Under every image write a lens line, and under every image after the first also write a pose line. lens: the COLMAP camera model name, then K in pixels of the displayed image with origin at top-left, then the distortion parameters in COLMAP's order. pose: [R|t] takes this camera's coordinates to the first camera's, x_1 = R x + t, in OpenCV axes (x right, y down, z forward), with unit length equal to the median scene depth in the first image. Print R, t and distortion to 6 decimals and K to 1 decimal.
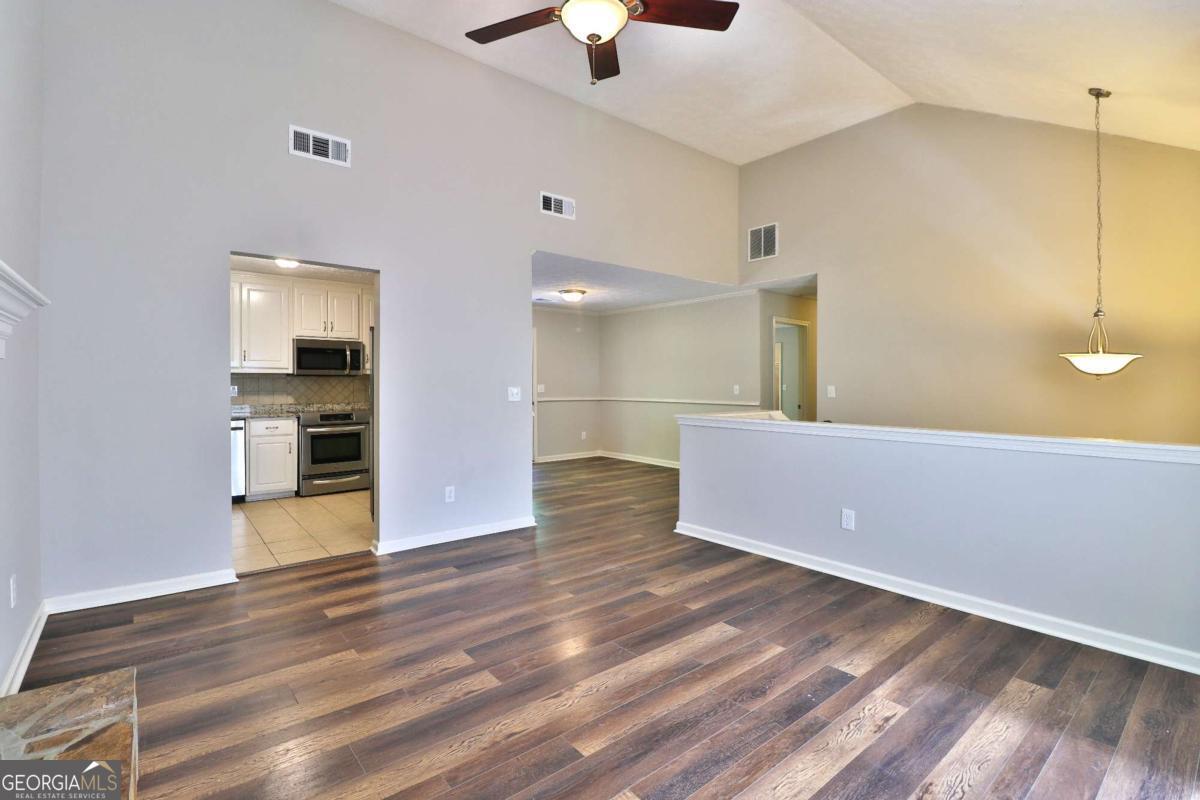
lens RADIAL K [[554.7, 0, 583.2], [0, 554.7, 387.1], [0, 0, 1]] dist [-0.000173, -0.013467]
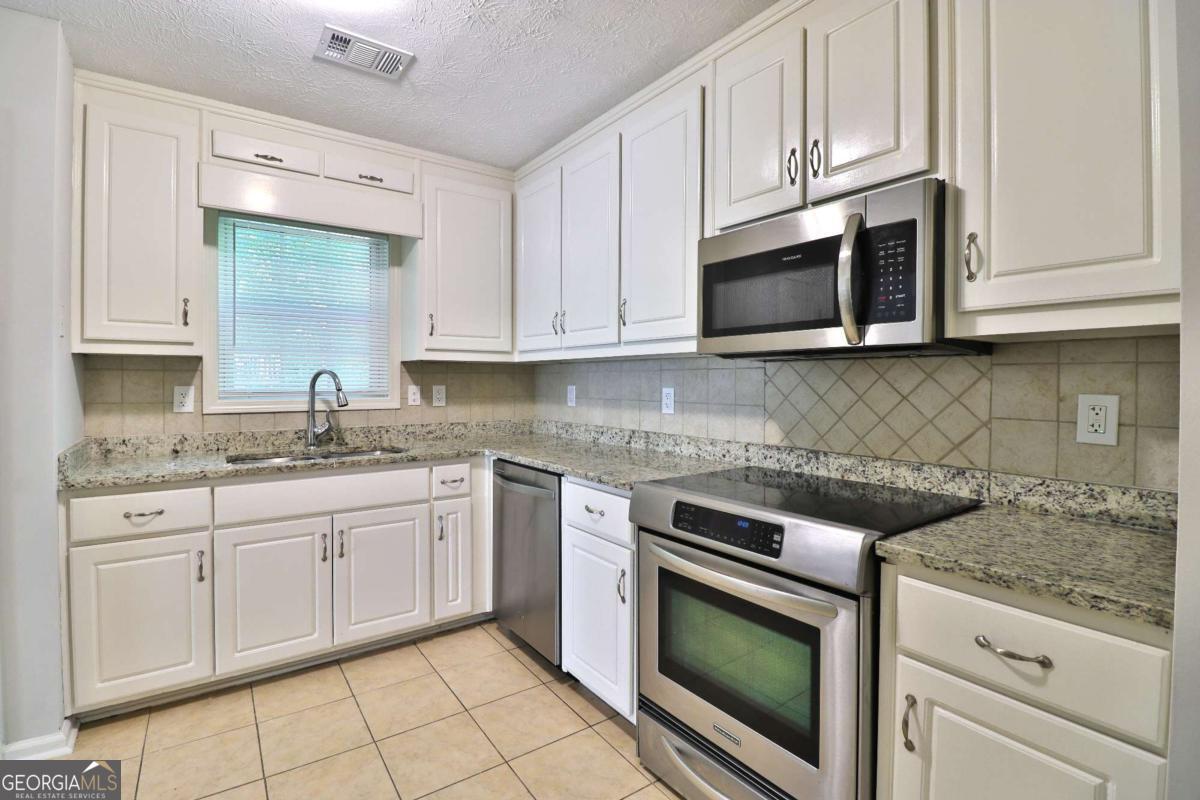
lens RADIAL K [[555.8, 0, 578.1], [0, 555.8, 384.6], [0, 0, 1]] dist [0.000713, -0.012474]
pose [[-0.081406, 0.007739, -0.996651, -0.434512], [-0.008631, 0.999927, 0.008470, -0.017418], [0.996644, 0.009292, -0.081333, 2.059200]]
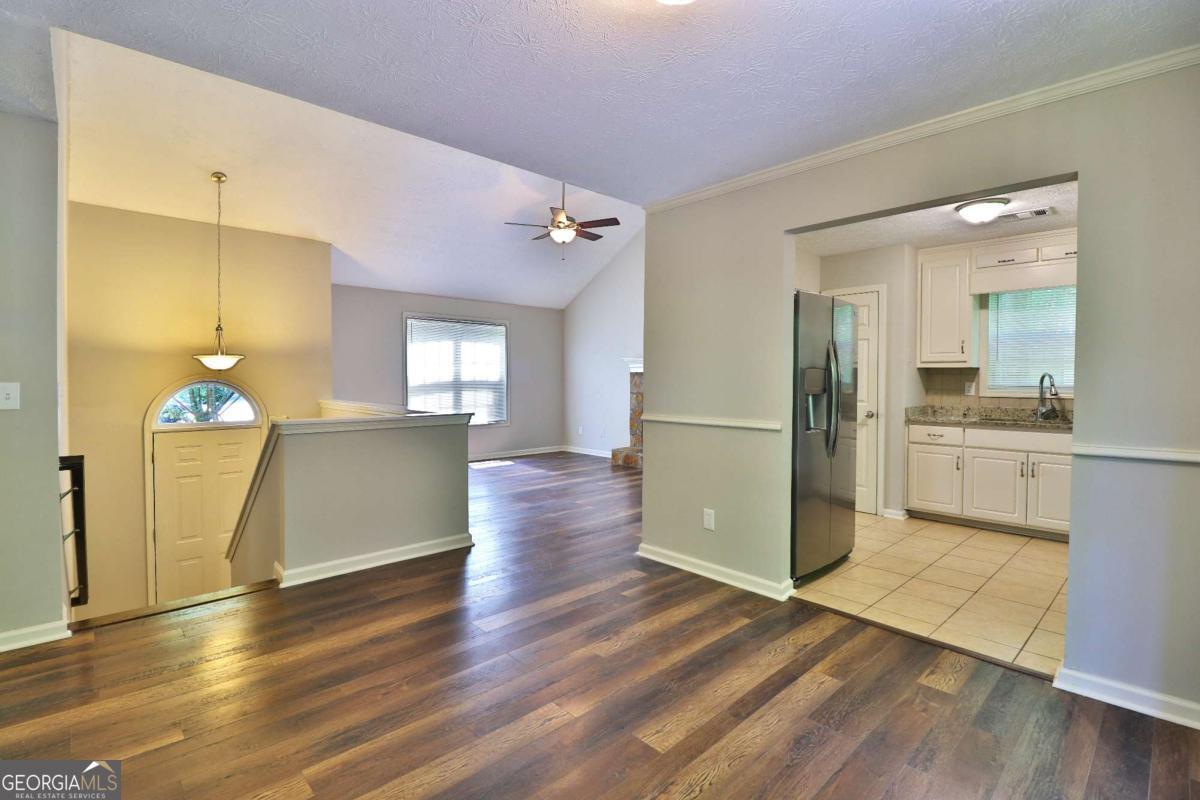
lens RADIAL K [[555.8, 0, 578.1], [0, 555.8, 384.6], [0, 0, 1]] dist [0.000713, -0.012474]
pose [[-0.998411, -0.006284, -0.055993, 0.080596], [-0.007412, 0.999773, 0.019967, -0.020454], [0.055854, 0.020350, -0.998232, 3.057986]]
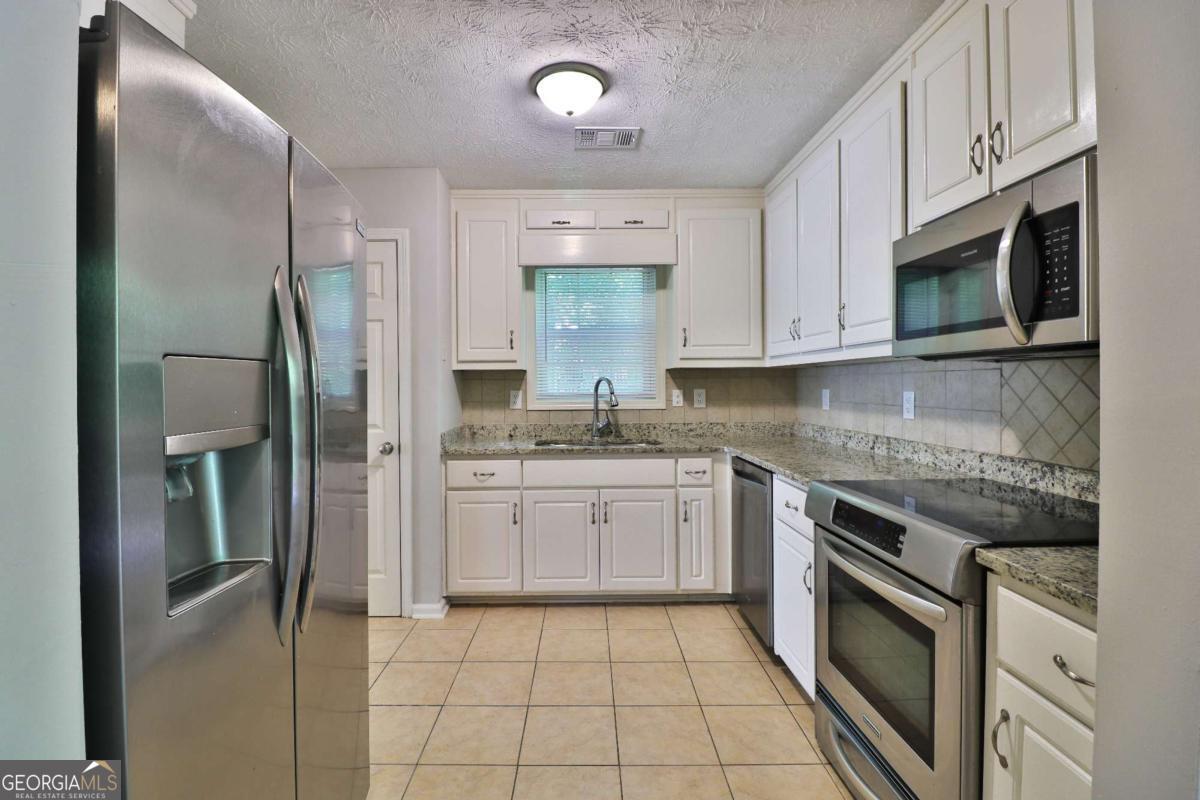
lens RADIAL K [[555.8, 0, 578.1], [0, 555.8, 384.6], [0, 0, 1]] dist [0.000713, -0.012474]
pose [[-0.631071, 0.004883, -0.775710, -0.366604], [0.002119, 0.999987, 0.004570, -0.021232], [0.775722, 0.001240, -0.631073, 2.277221]]
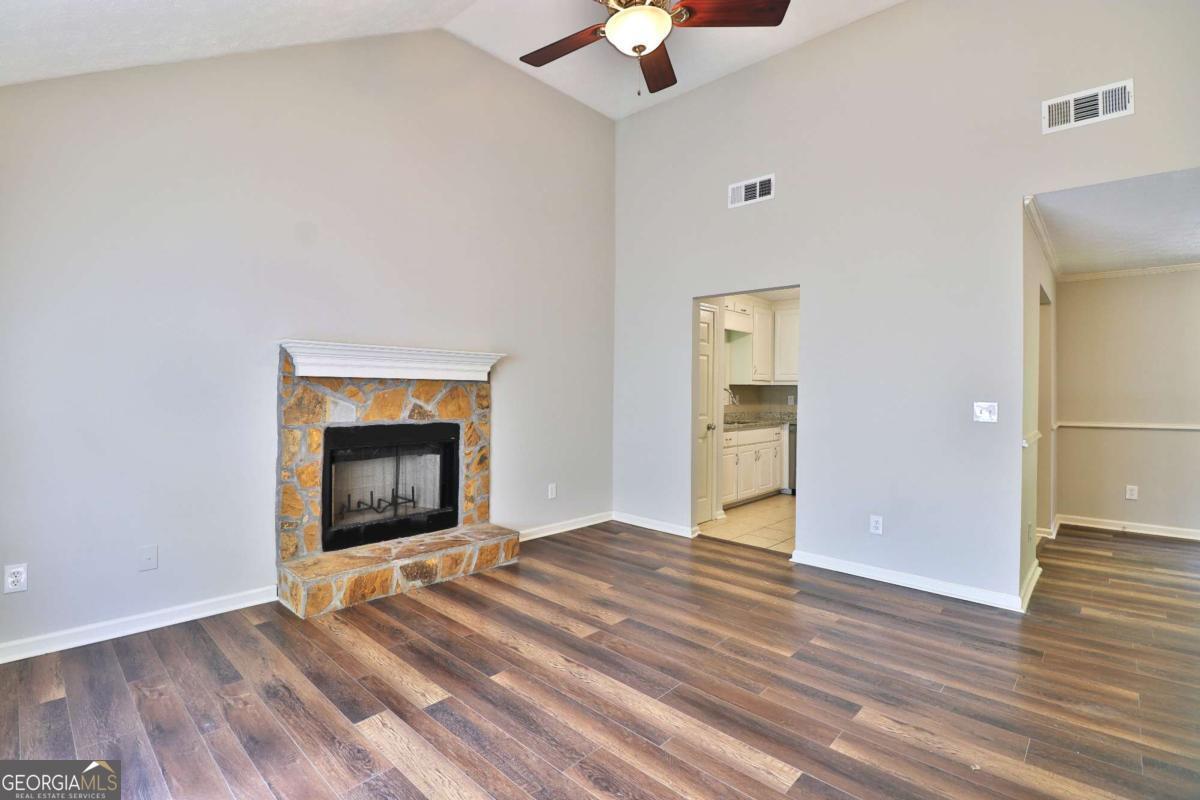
lens RADIAL K [[554.7, 0, 583.2], [0, 554.7, 387.1], [0, 0, 1]] dist [-0.000173, -0.013467]
pose [[0.127514, -0.004551, -0.991826, 0.857485], [-0.020287, 0.999768, -0.007196, -0.009480], [0.991629, 0.021039, 0.127392, 0.665894]]
